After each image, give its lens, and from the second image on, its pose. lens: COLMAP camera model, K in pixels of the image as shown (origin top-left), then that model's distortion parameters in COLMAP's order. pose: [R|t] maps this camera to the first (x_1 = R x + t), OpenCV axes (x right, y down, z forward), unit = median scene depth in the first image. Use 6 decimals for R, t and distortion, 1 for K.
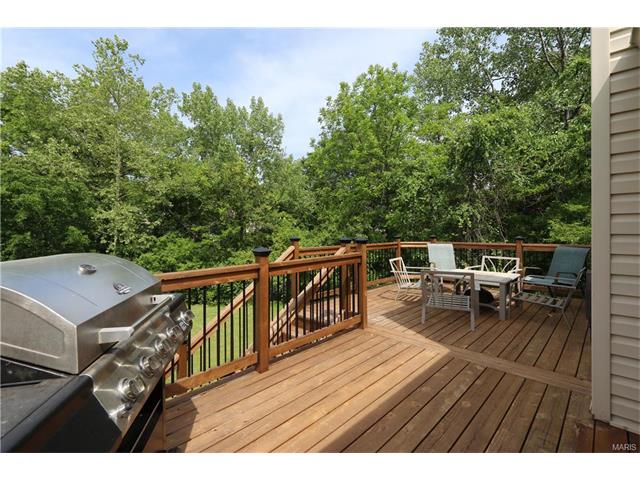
lens RADIAL K [[294.0, 0, 317.1], [0, 294.0, 235.1], [0, 0, 1]] dist [0.010215, -0.003229]
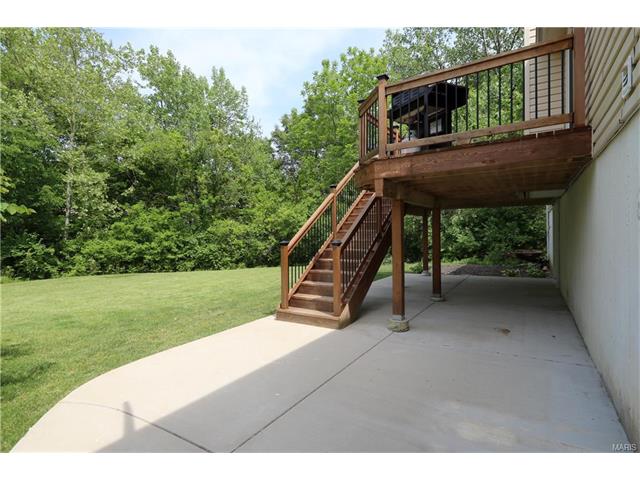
lens RADIAL K [[336.2, 0, 320.5], [0, 336.2, 238.0], [0, 0, 1]] dist [-0.001744, 0.000974]
pose [[0.977599, -0.015129, 0.209932, -0.166354], [0.014526, 0.999885, 0.004412, 0.111502], [-0.209975, -0.001263, 0.977706, -0.174582]]
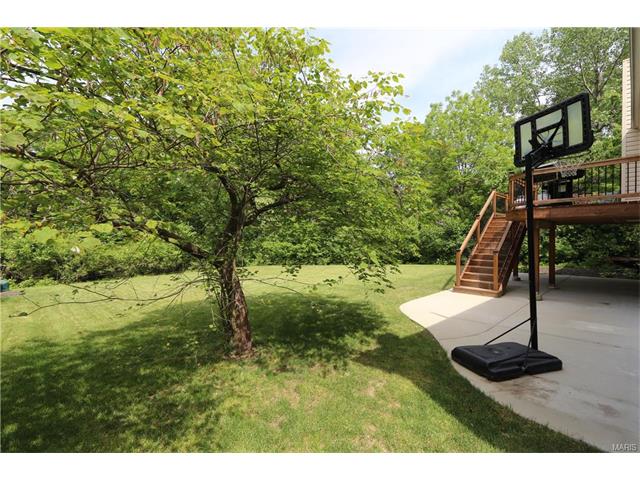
lens RADIAL K [[294.0, 0, 322.3], [0, 294.0, 241.4], [0, 0, 1]] dist [0.010215, -0.003229]
pose [[0.999327, 0.001292, -0.036650, -0.322673], [-0.001007, 0.999969, 0.007796, 0.100231], [0.036659, -0.007754, 0.999298, -0.344089]]
